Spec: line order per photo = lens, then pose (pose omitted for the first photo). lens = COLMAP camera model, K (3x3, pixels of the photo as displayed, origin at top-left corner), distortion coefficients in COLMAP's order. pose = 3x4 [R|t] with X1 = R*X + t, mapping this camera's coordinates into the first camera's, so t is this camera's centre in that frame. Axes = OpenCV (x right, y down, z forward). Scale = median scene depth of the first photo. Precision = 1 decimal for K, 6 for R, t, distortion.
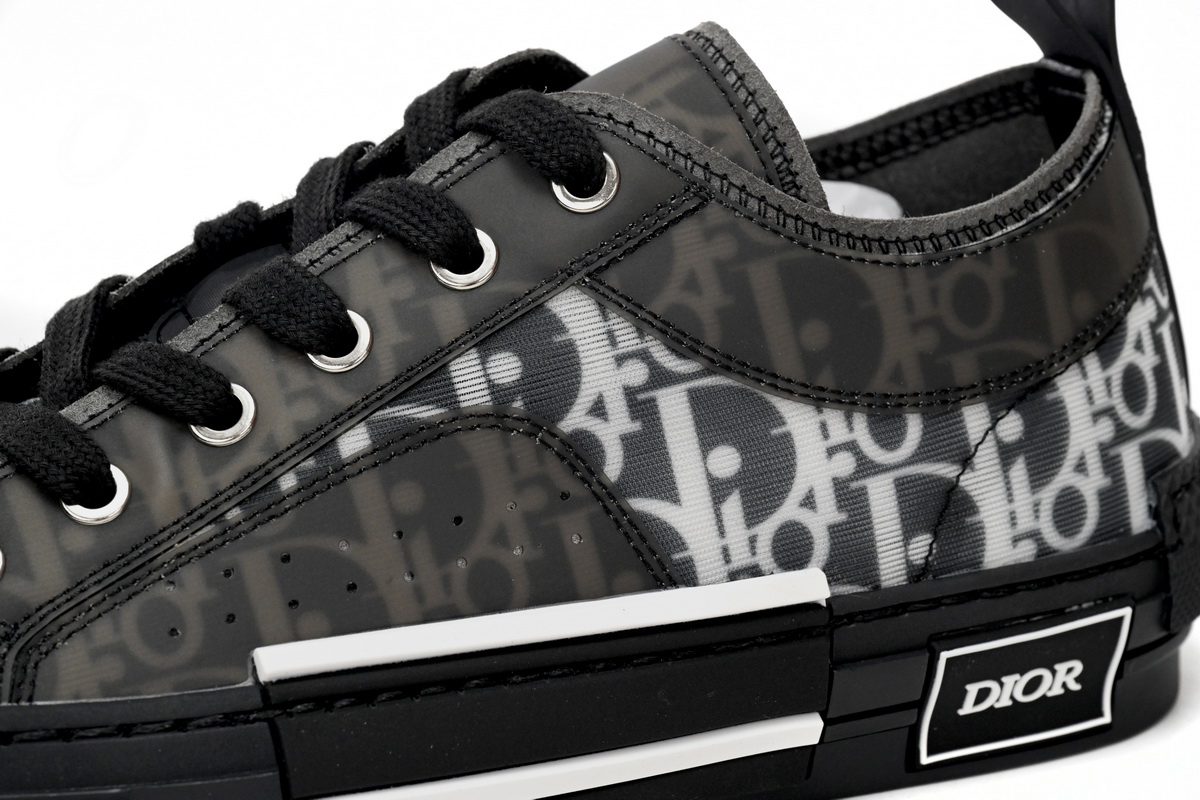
lens RADIAL K [[3213.0, 0, 599.8], [0, 3213.0, 399.2], [0, 0, 1]] dist [-0.038258, 0.000000]
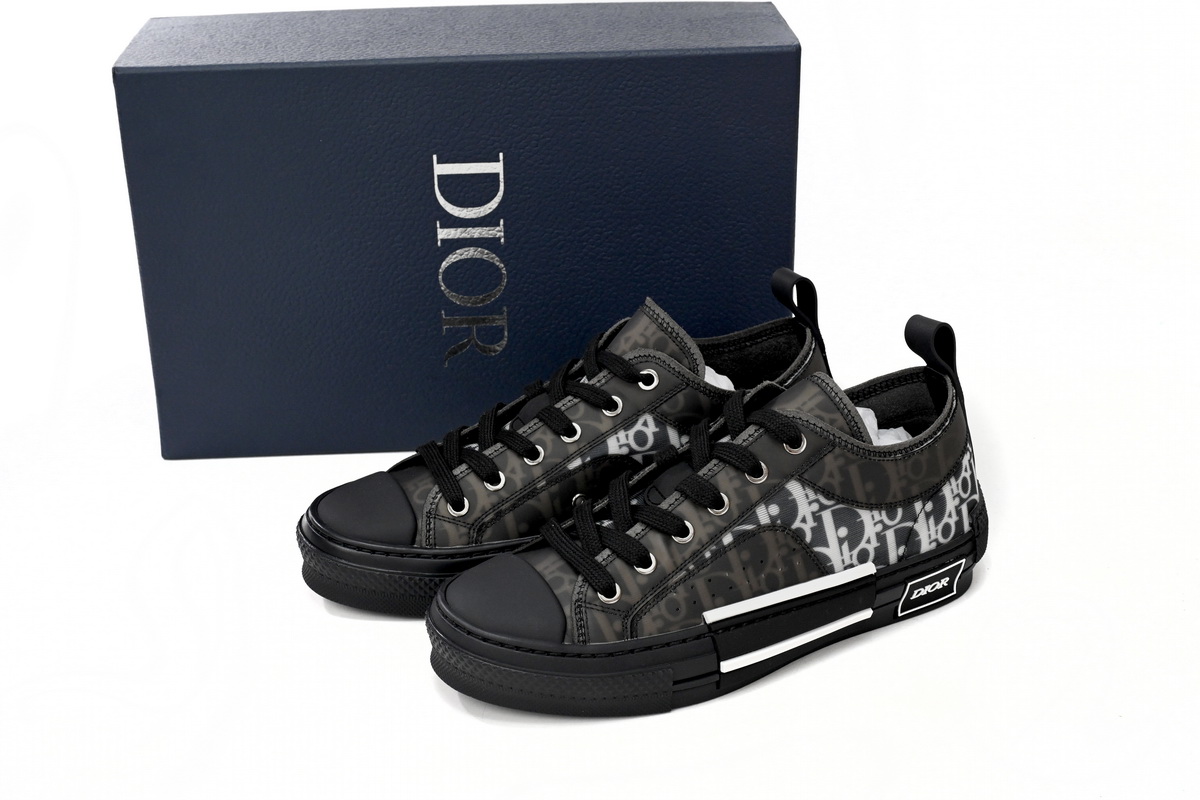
lens RADIAL K [[1799.8, 0, 590.8], [0, 1799.8, 398.1], [0, 0, 1]] dist [0.017398, 0.000000]
pose [[0.993490, -0.055779, 0.099334, -0.353079], [0.040027, 0.987253, 0.154045, -0.370675], [-0.106661, -0.149067, 0.983058, -0.605953]]
